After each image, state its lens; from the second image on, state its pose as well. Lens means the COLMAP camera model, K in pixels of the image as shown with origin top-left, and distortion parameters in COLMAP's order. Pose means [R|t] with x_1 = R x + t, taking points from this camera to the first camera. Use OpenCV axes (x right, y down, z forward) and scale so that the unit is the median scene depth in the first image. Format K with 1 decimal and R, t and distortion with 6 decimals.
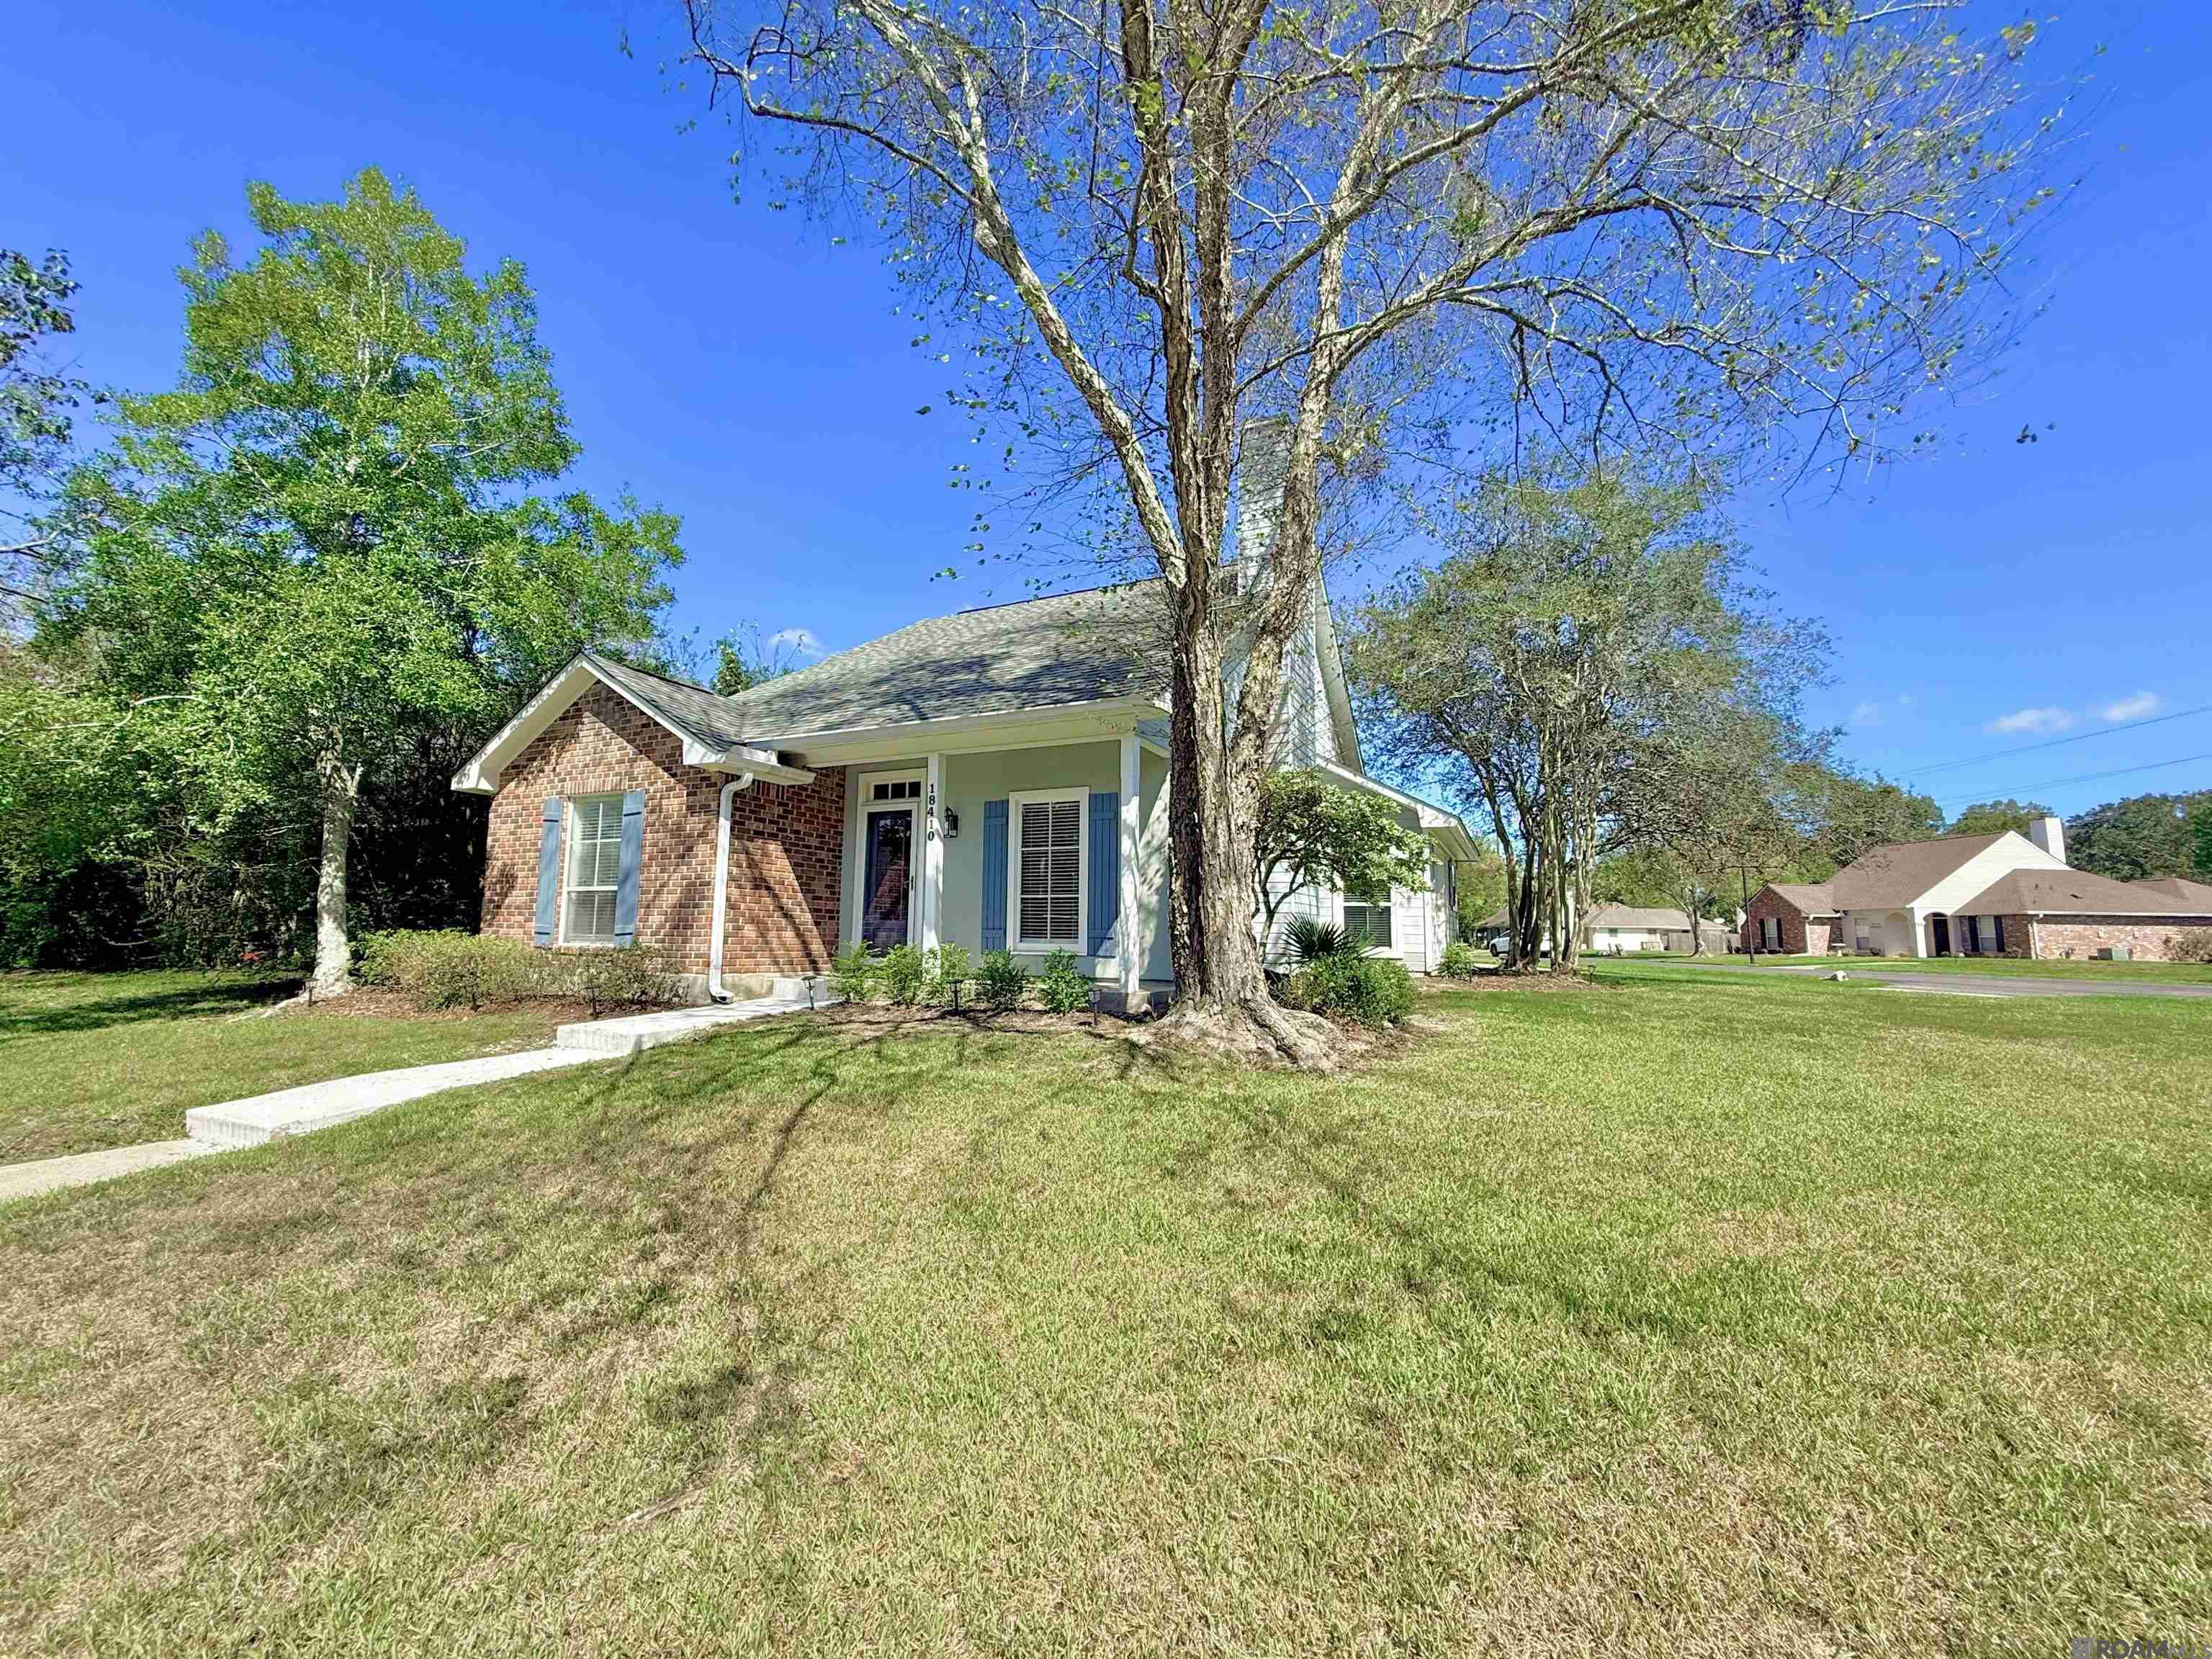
lens RADIAL K [[879.0, 0, 1104.8], [0, 879.0, 835.7], [0, 0, 1]] dist [-0.000232, 0.000225]
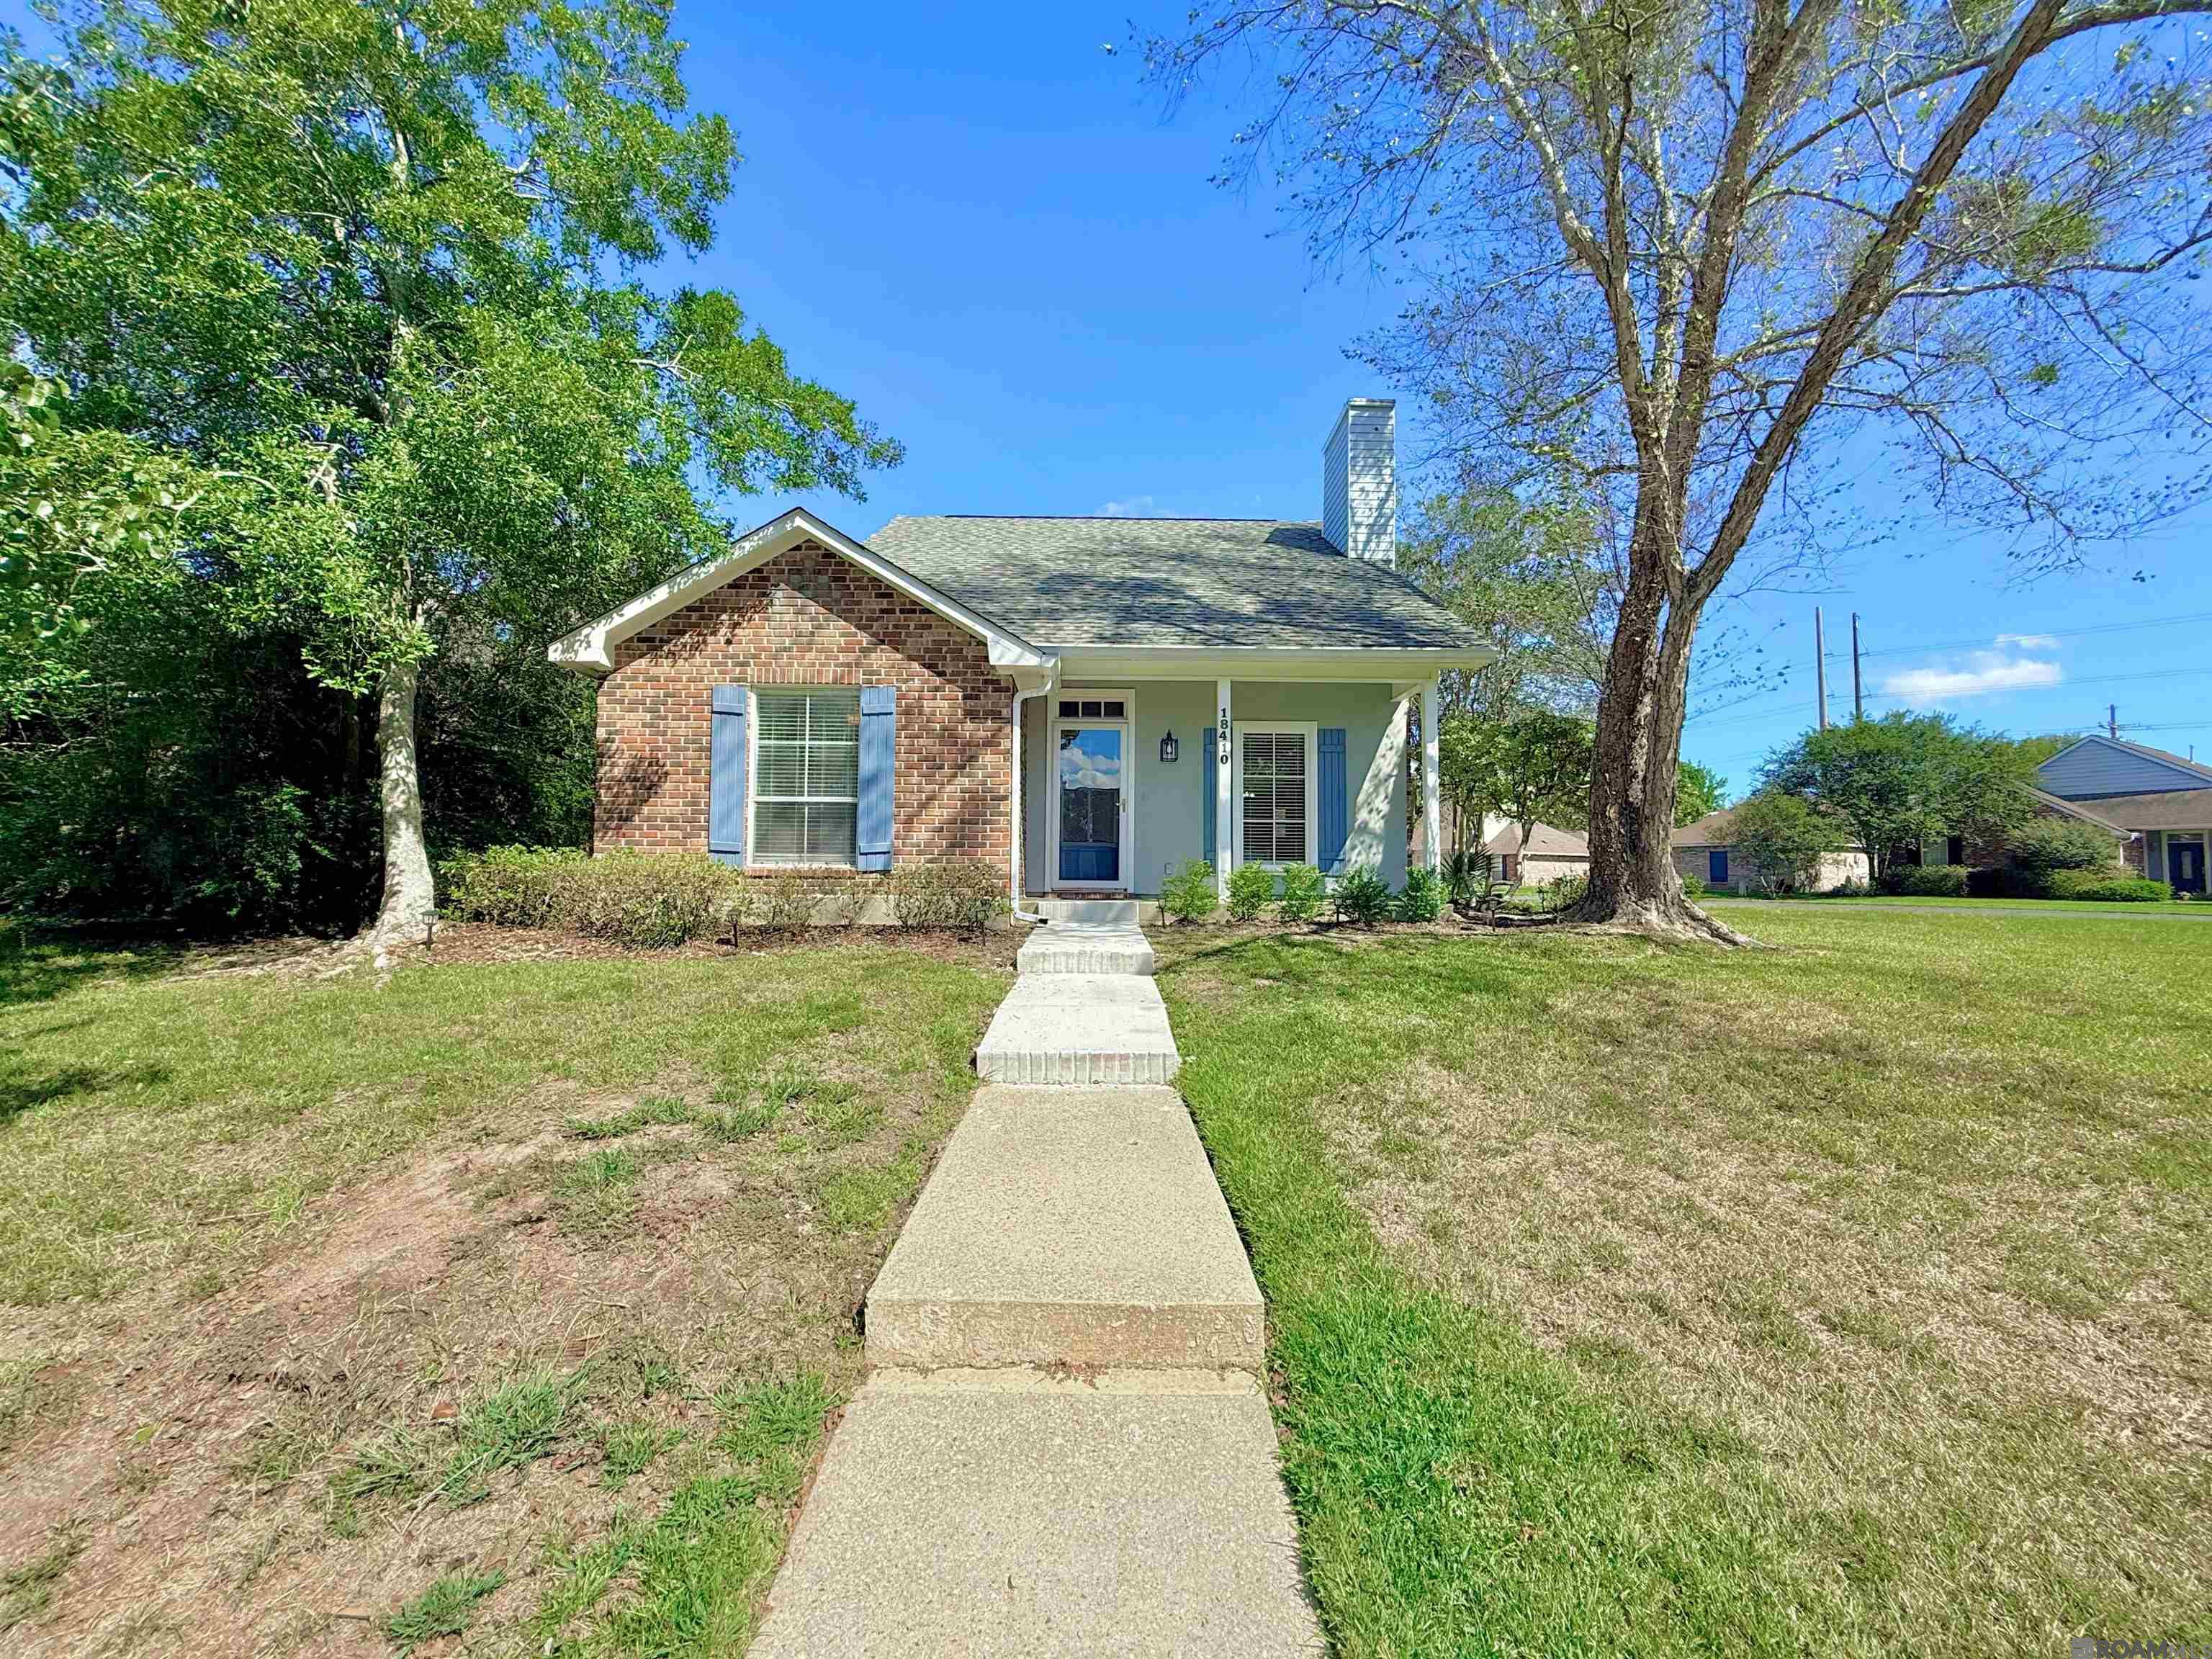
lens RADIAL K [[879.0, 0, 1103.2], [0, 879.0, 821.5], [0, 0, 1]] dist [-0.000232, 0.000225]
pose [[0.902993, 0.024567, 0.428953, -0.682550], [-0.049060, 0.997730, 0.046137, 0.029176], [-0.426846, -0.062706, 0.902148, 0.120076]]
